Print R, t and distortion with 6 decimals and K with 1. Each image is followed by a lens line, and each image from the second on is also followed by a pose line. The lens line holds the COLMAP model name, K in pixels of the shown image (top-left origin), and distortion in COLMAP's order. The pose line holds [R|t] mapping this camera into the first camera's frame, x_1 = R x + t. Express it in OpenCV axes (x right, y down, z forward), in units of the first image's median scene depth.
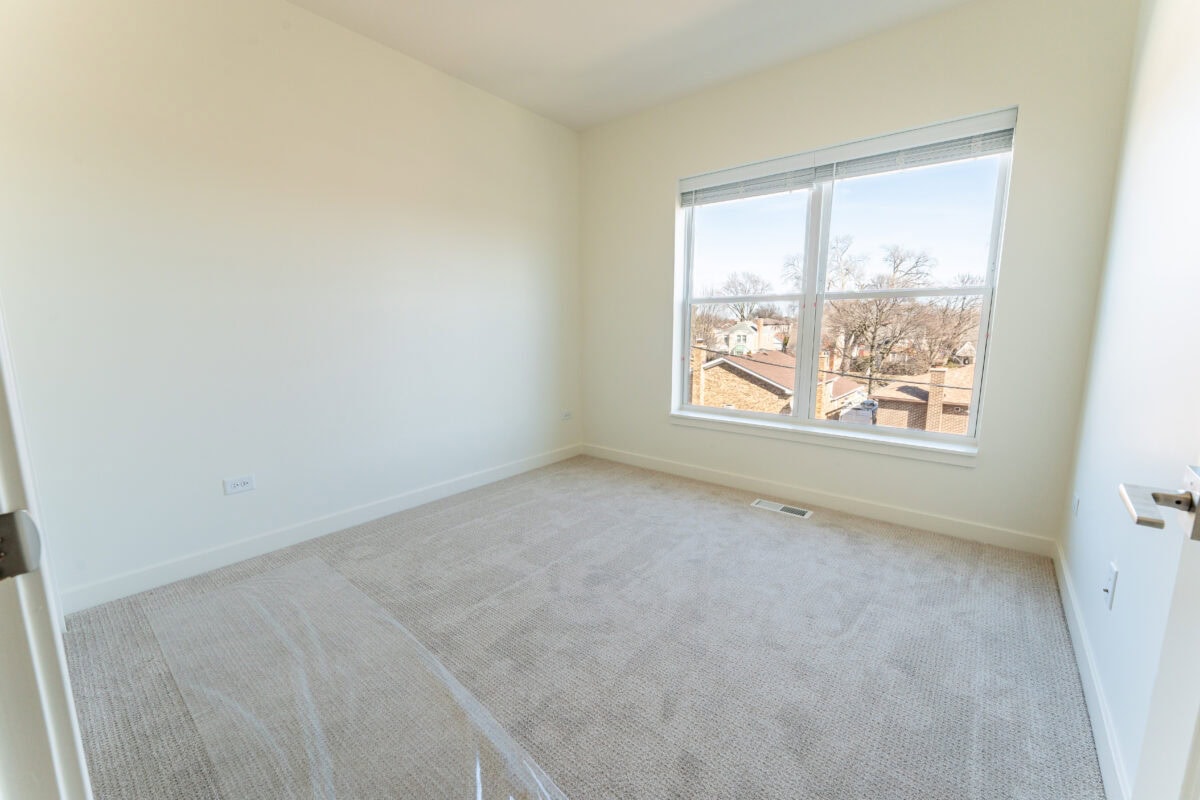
lens RADIAL K [[476.9, 0, 602.0], [0, 476.9, 400.8], [0, 0, 1]] dist [0.000661, -0.000240]
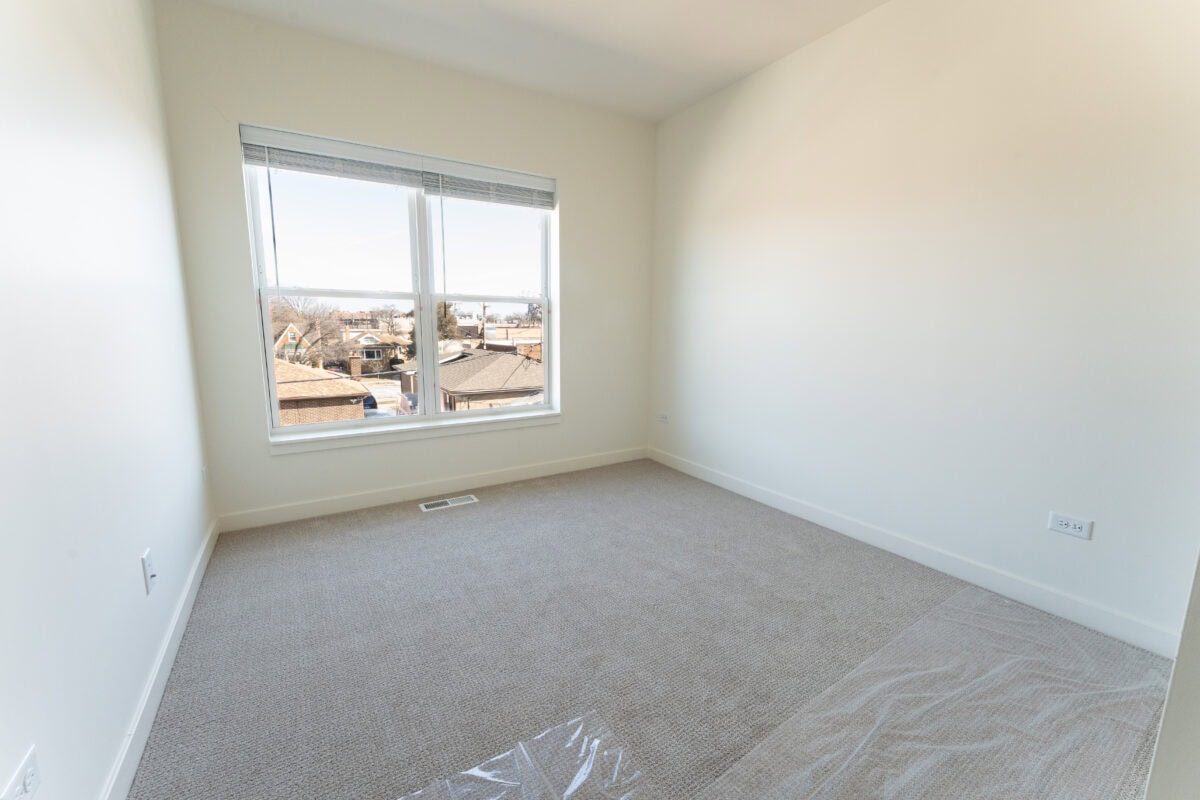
lens RADIAL K [[472.4, 0, 571.9], [0, 472.4, 396.2], [0, 0, 1]] dist [-0.001241, -0.000156]
pose [[0.354192, -0.135738, 0.925269, -0.414149], [0.142566, 0.985683, 0.090026, -0.050782], [-0.924242, 0.100026, 0.368472, 0.338483]]
